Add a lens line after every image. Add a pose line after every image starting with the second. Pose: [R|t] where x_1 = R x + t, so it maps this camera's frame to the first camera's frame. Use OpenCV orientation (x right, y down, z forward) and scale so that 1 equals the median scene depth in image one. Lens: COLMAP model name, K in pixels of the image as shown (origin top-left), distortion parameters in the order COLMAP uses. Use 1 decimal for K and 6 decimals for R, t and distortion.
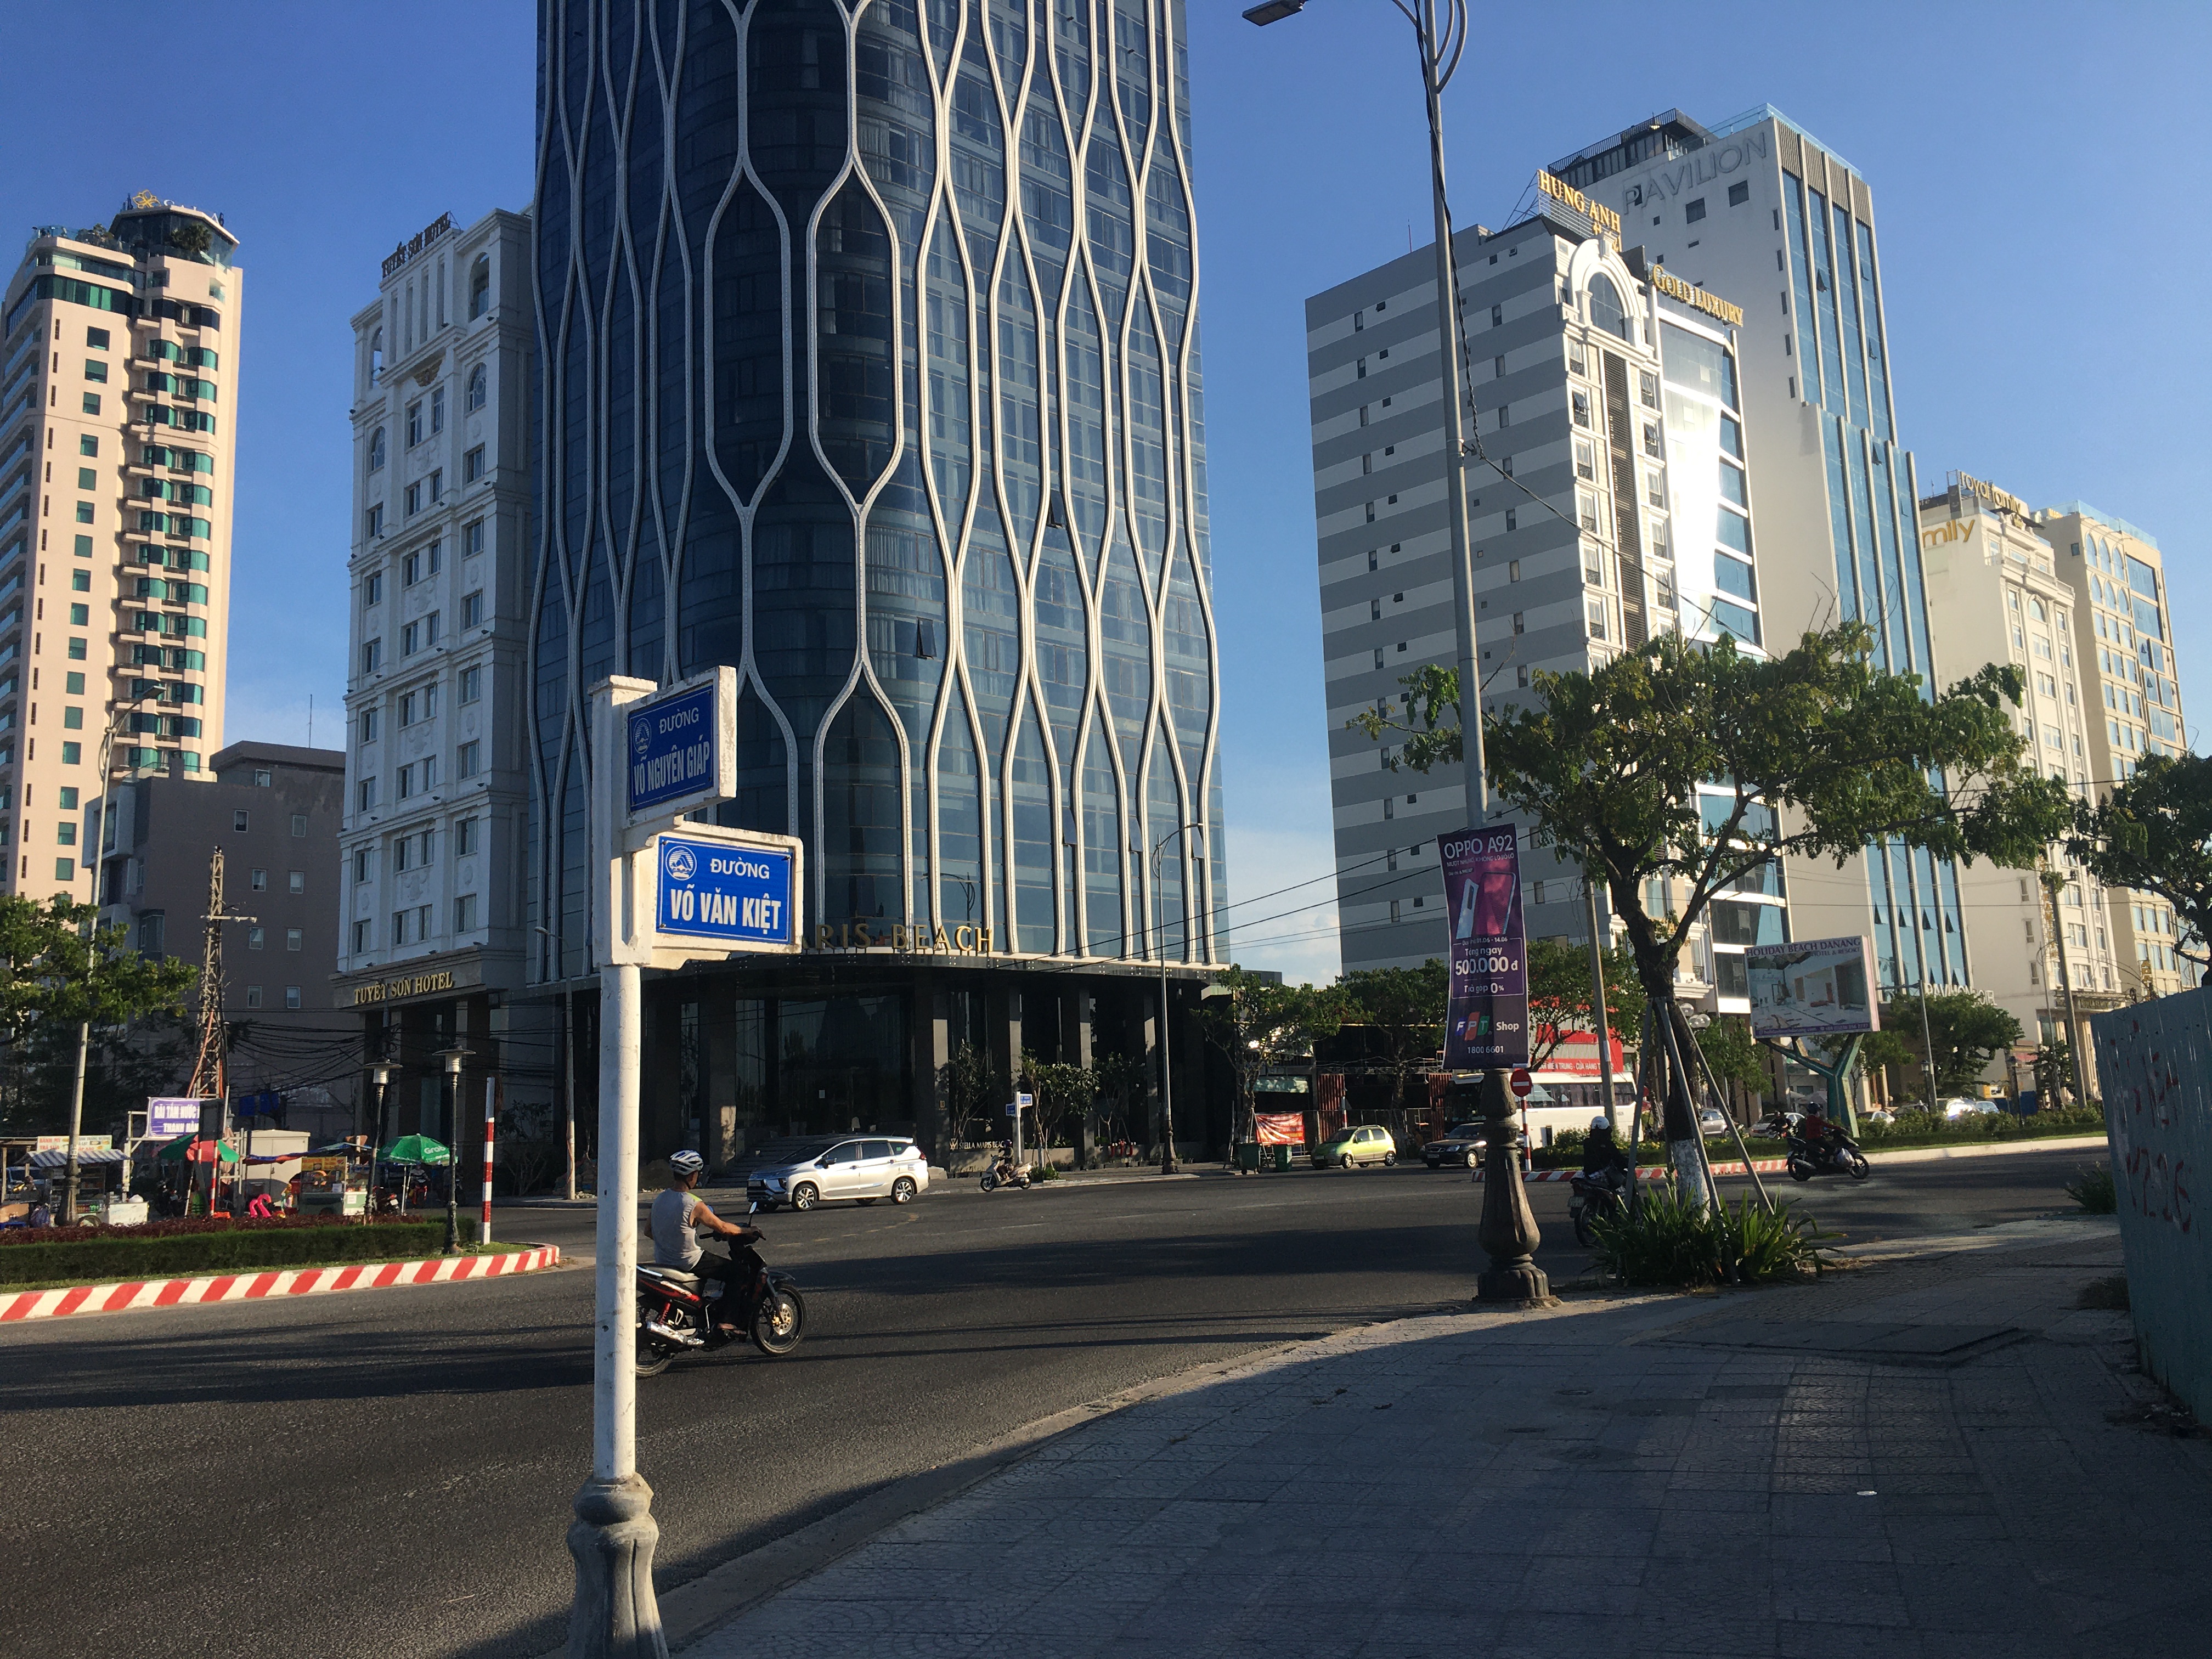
lens RADIAL K [[1900.6, 0, 1097.5], [0, 1900.6, 824.8], [0, 0, 1]] dist [0.048099, -0.002522]
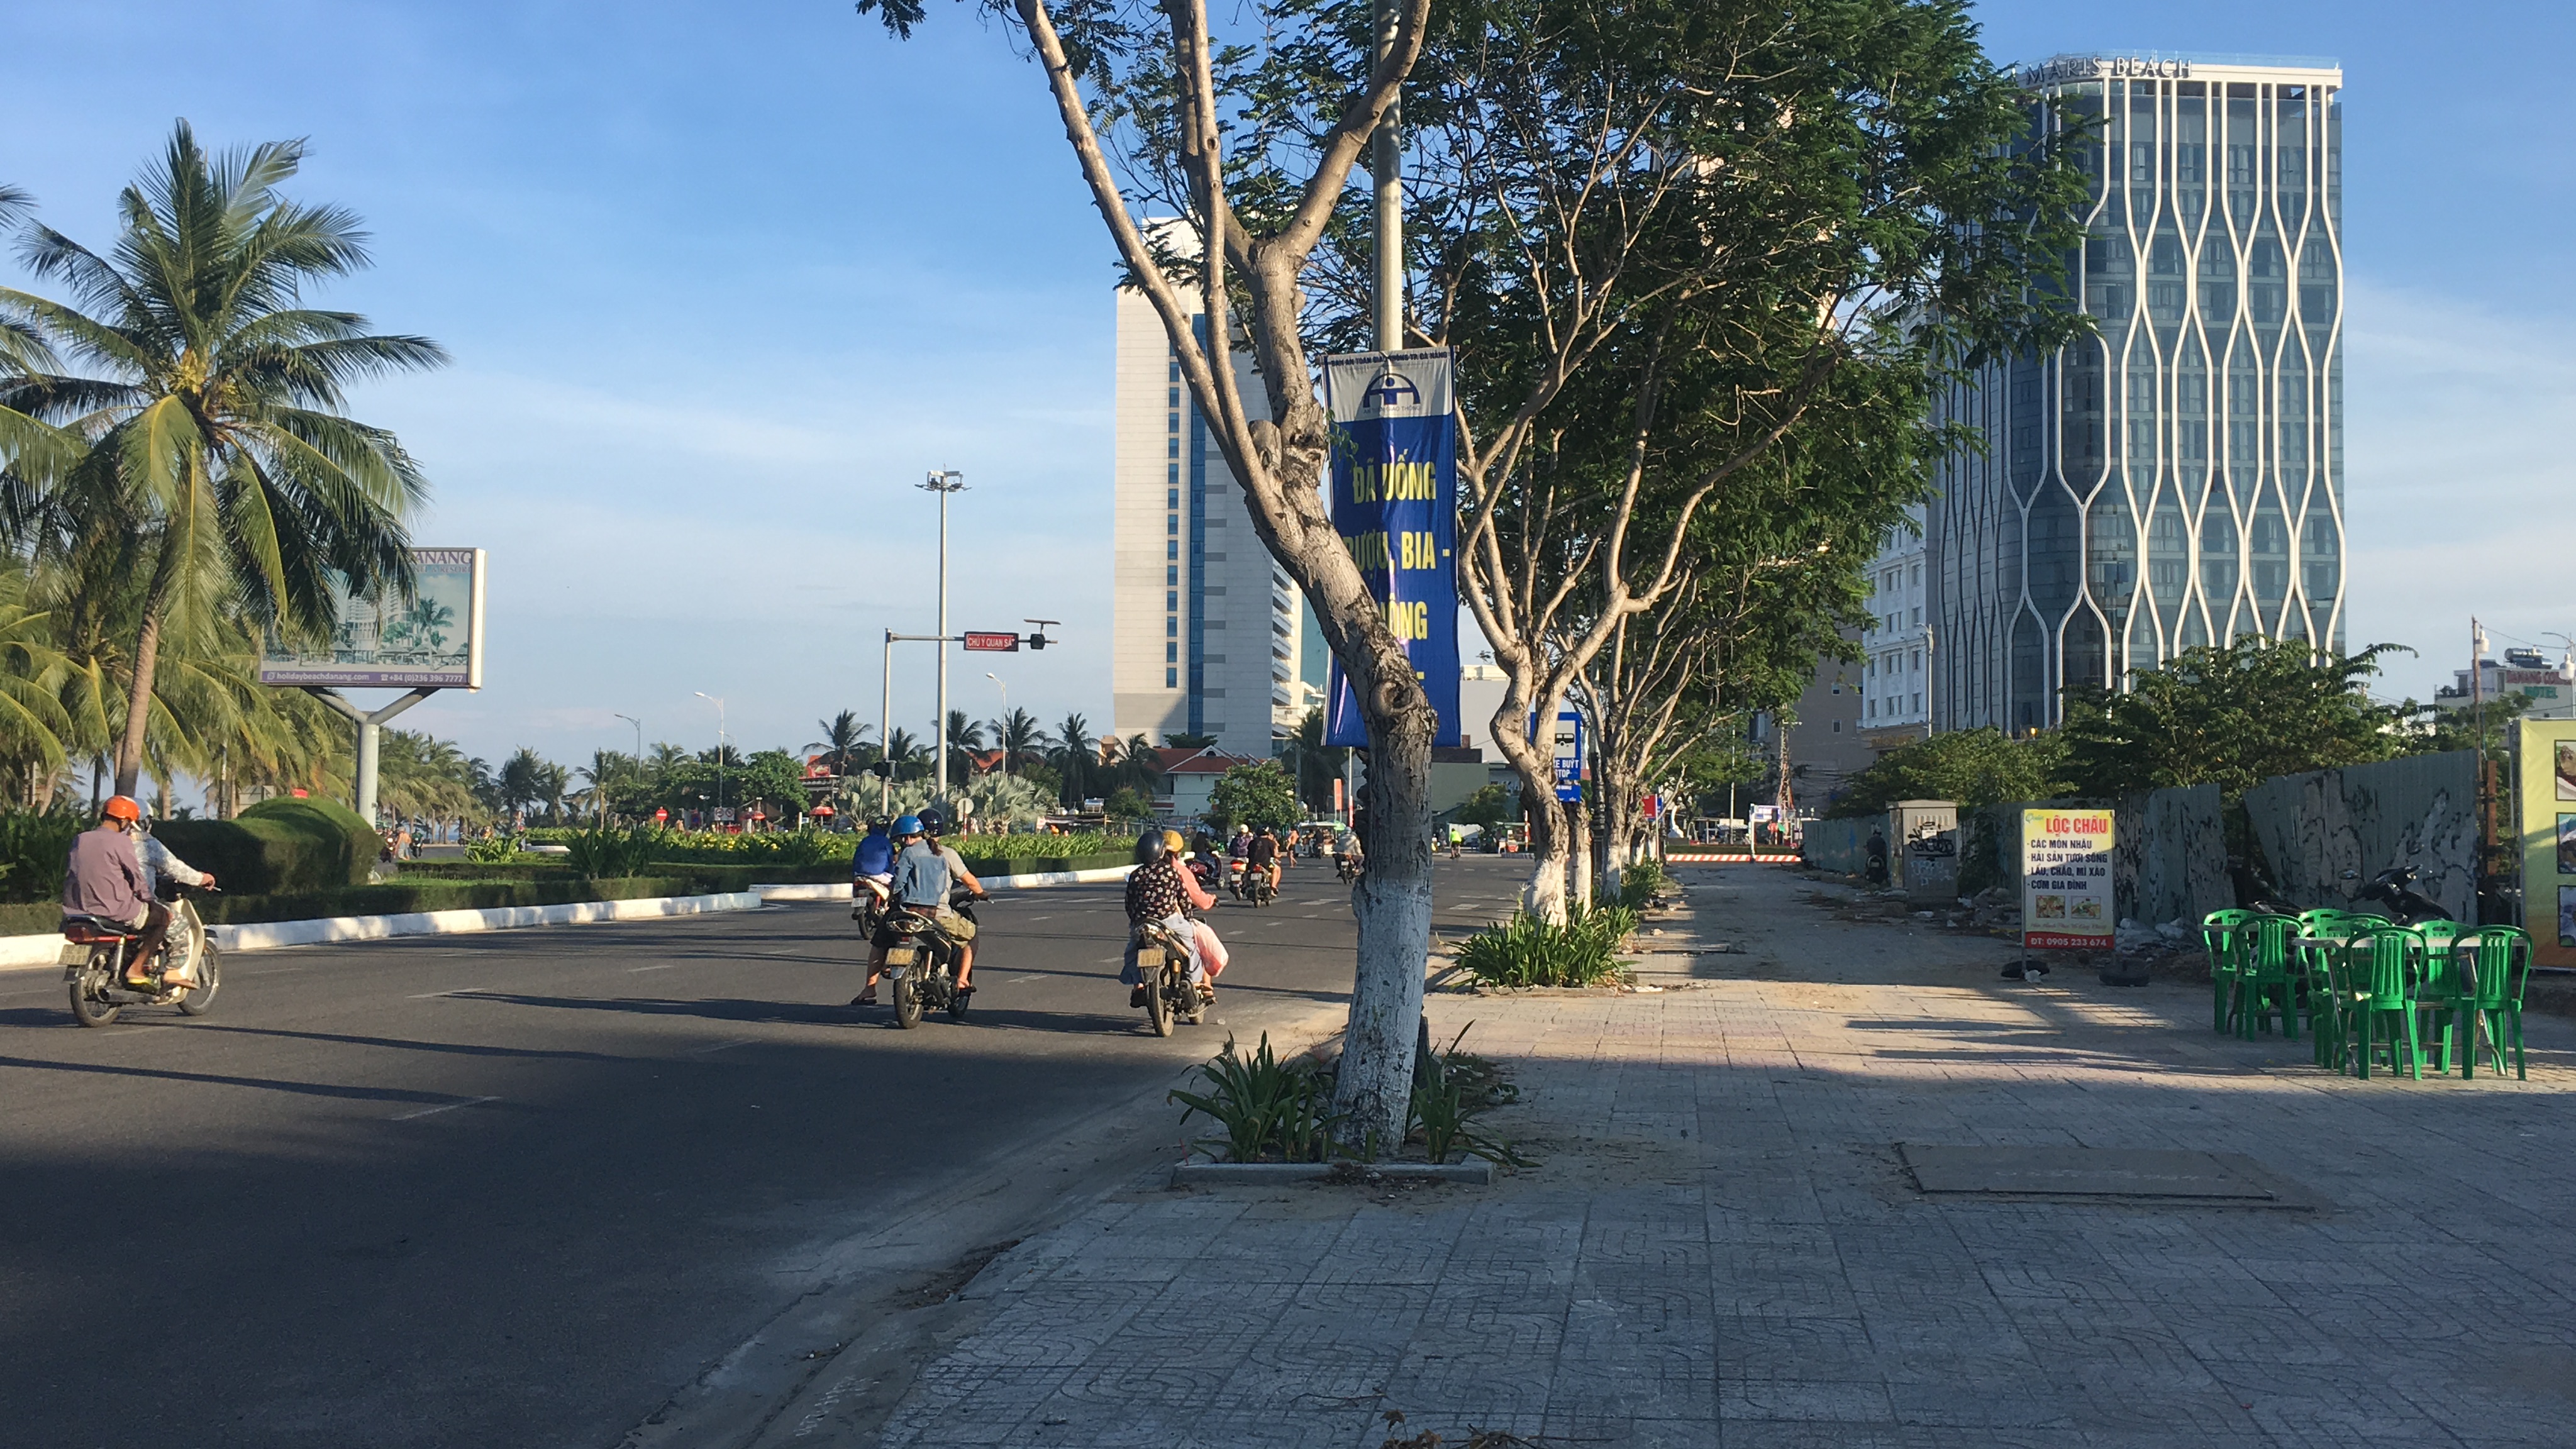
lens RADIAL K [[2567.2, 0, 1328.2], [0, 2567.2, 723.9], [0, 0, 1]] dist [0.040504, 0.000000]
pose [[0.797171, 0.014114, -0.603588, 0.753114], [0.063495, 0.992223, 0.107061, -0.248366], [0.600405, -0.123671, 0.790076, -1.371065]]
